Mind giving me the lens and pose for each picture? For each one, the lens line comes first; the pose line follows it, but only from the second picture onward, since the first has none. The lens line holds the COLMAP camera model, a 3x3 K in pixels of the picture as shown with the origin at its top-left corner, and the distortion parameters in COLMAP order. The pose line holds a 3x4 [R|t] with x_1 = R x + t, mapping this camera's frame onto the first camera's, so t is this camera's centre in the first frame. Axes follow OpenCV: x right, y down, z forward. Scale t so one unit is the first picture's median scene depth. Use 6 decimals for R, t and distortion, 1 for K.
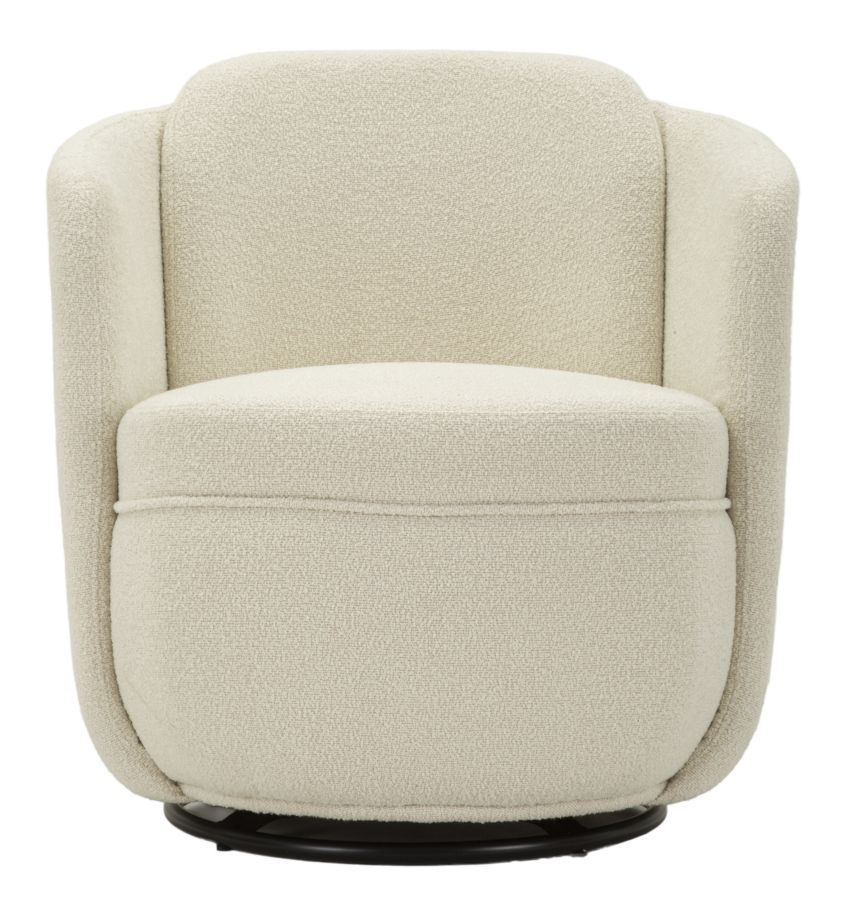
lens RADIAL K [[2885.2, 0, 426.8], [0, 2885.2, 504.3], [0, 0, 1]] dist [0.251477, -0.199790]
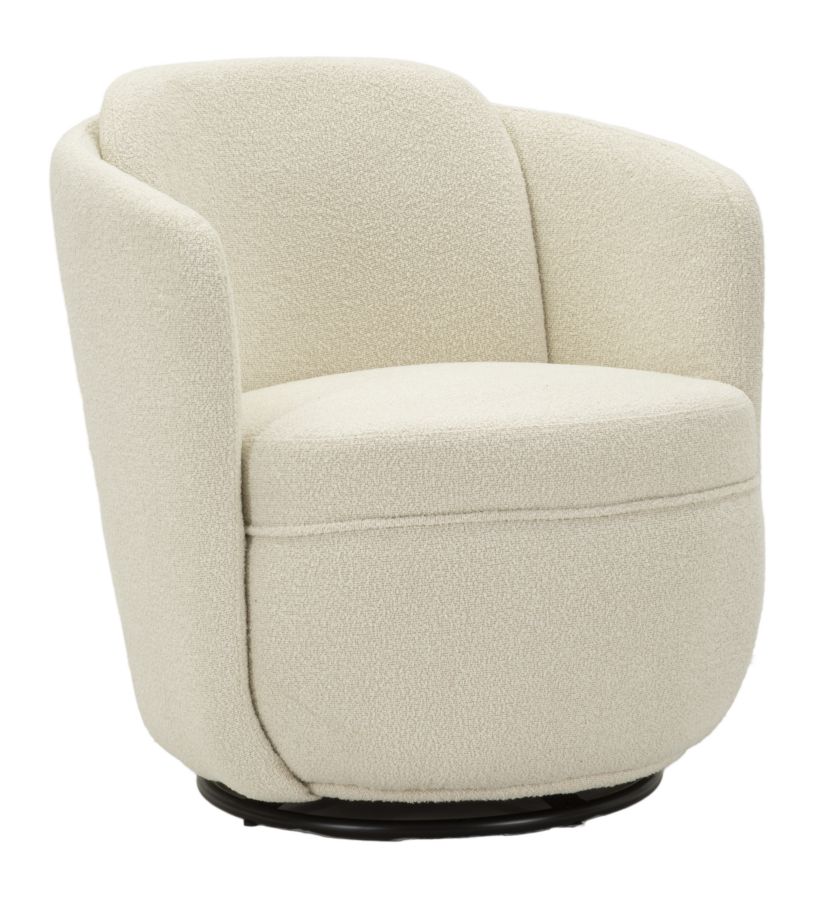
lens RADIAL K [[2771.4, 0, 416.0], [0, 2771.4, 450.0], [0, 0, 1]] dist [0.173591, 1.213879]
pose [[0.930818, -0.084965, 0.355470, -0.410378], [0.075789, 0.996334, 0.039688, -0.064129], [-0.357539, -0.010002, 0.933845, 0.039578]]
